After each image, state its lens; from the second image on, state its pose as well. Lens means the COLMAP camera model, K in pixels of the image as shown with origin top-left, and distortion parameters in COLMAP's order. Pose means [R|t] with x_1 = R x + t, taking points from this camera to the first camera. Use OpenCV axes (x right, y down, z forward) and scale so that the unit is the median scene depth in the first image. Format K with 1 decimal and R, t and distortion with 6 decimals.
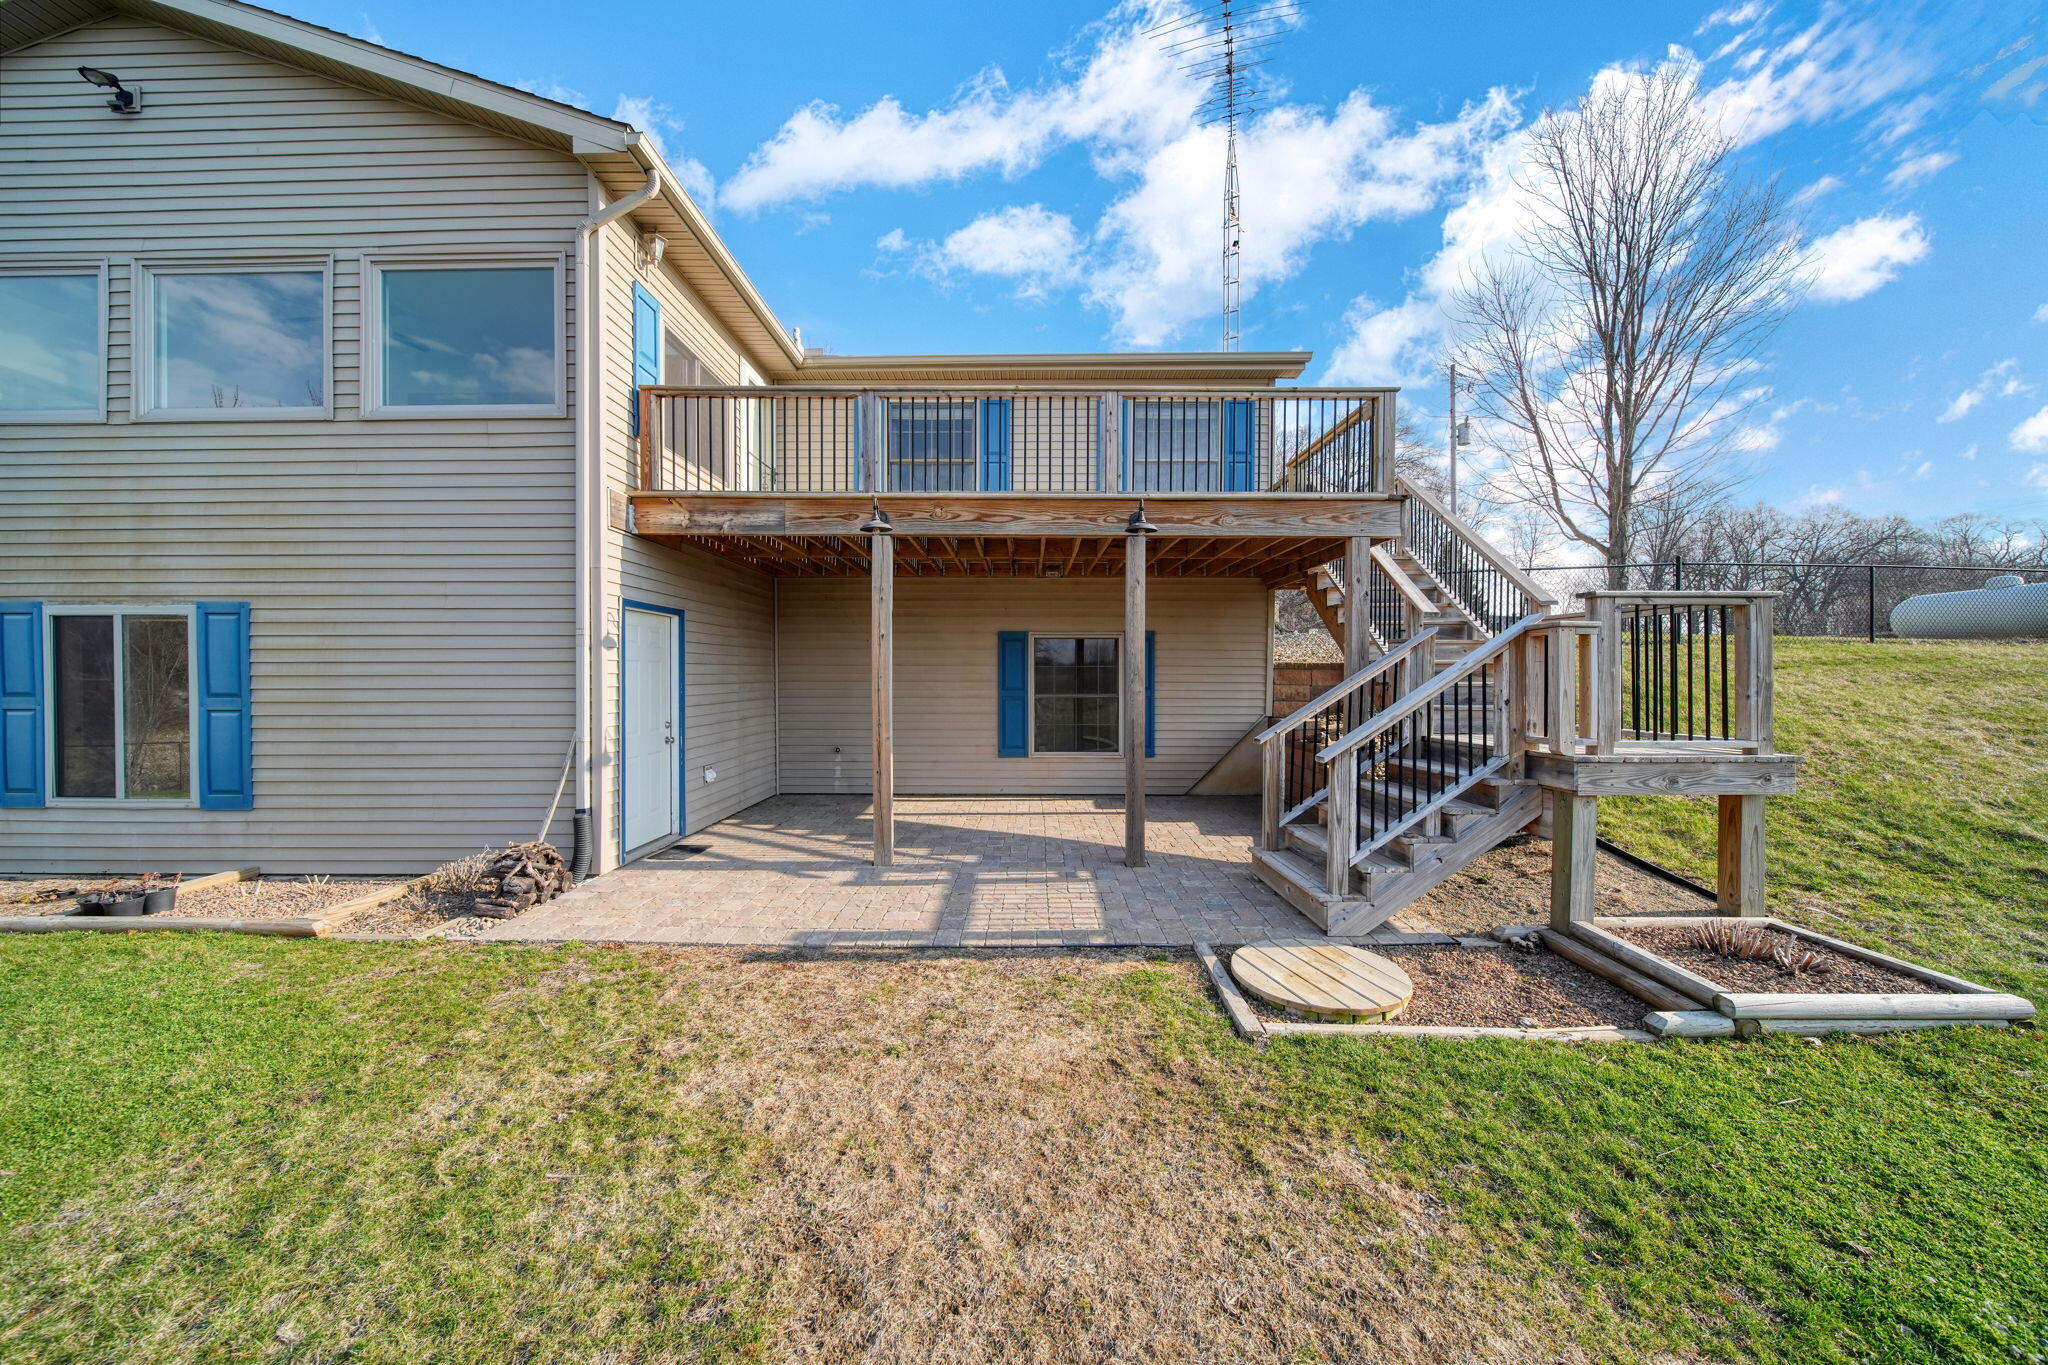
lens RADIAL K [[717.0, 0, 1024.0], [0, 717.0, 682.5], [0, 0, 1]] dist [-0.000159, -0.001524]
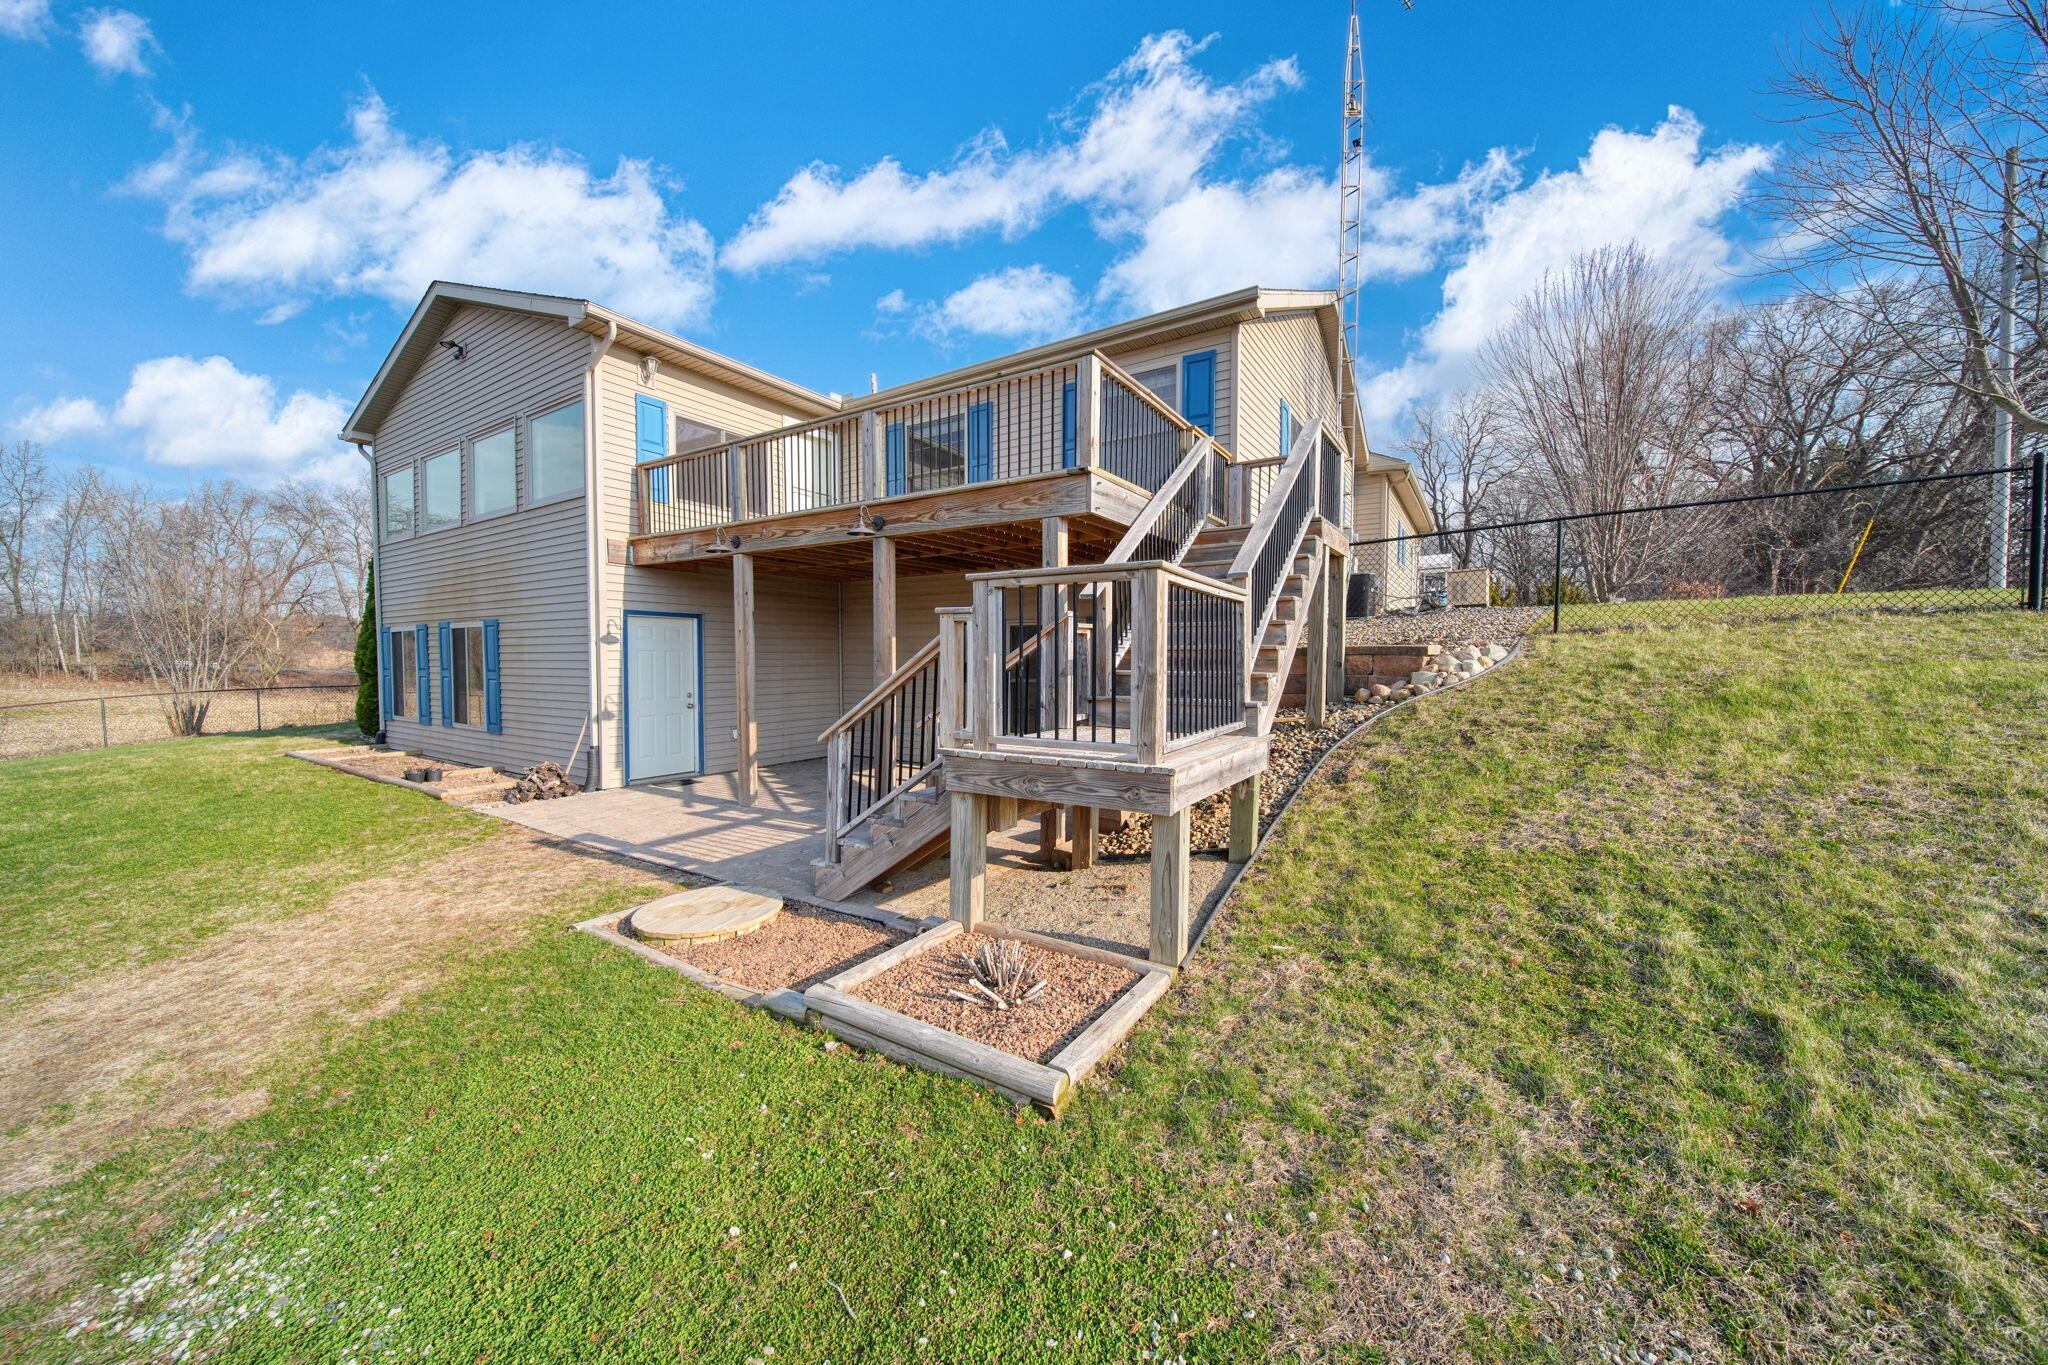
lens RADIAL K [[717.0, 0, 1024.0], [0, 717.0, 682.5], [0, 0, 1]] dist [-0.000159, -0.001524]
pose [[0.846587, 0.019049, -0.531909, 0.962168], [-0.006836, 0.999666, 0.024921, -0.007329], [0.532206, -0.017462, 0.846435, 0.172049]]
